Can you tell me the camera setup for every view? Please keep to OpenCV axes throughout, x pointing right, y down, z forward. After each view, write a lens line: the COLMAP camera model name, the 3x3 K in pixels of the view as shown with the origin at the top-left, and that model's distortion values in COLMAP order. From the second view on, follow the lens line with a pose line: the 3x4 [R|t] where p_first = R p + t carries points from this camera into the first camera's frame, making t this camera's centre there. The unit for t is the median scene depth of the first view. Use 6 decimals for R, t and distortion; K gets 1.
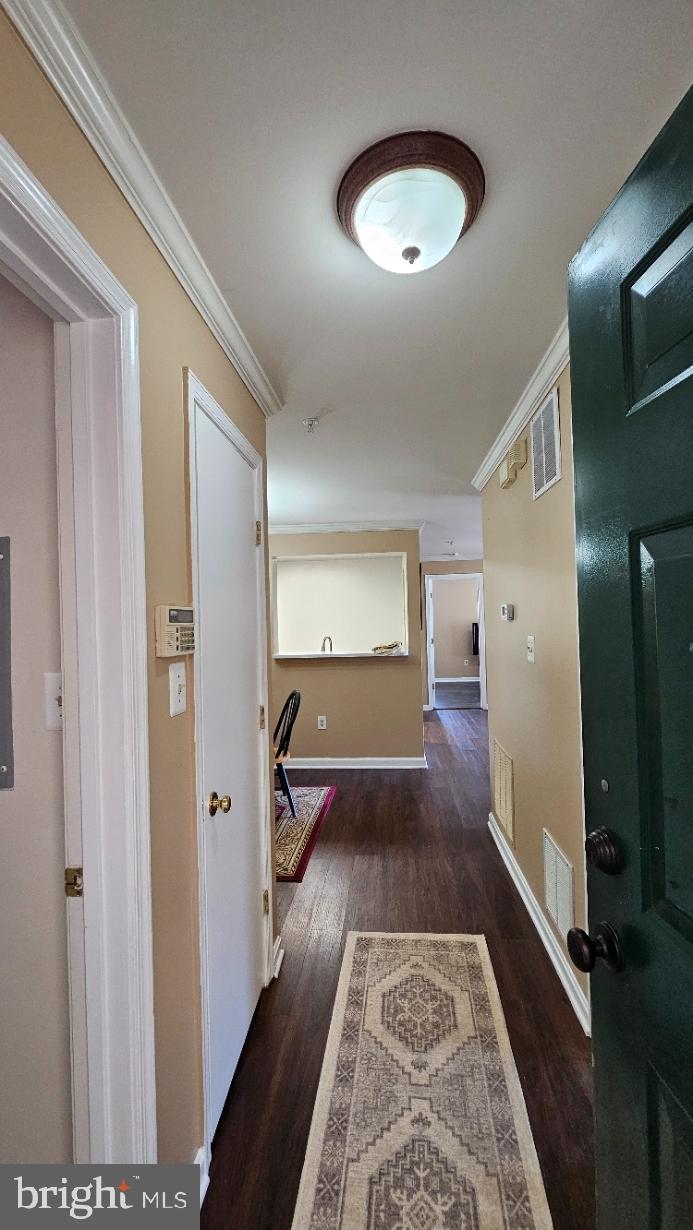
lens RADIAL K [[500.6, 0, 349.0], [0, 500.6, 616.9], [0, 0, 1]] dist [0.001260, 0.000031]
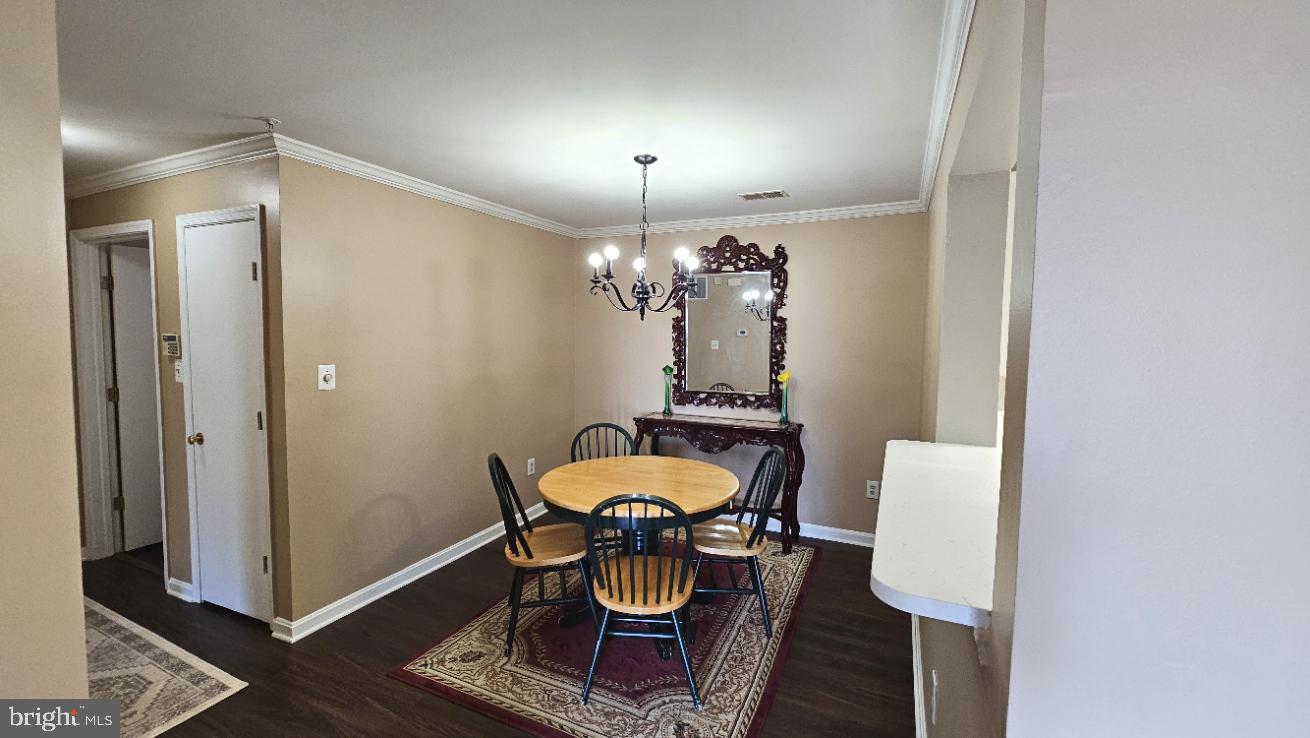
lens RADIAL K [[533.2, 0, 653.0], [0, 533.2, 365.2], [0, 0, 1]] dist [0.001260, 0.000031]
pose [[-0.341711, 0.081967, -0.936224, 0.753097], [0.012342, 0.996495, 0.082739, -0.033207], [0.939724, 0.016718, -0.341525, 2.483221]]
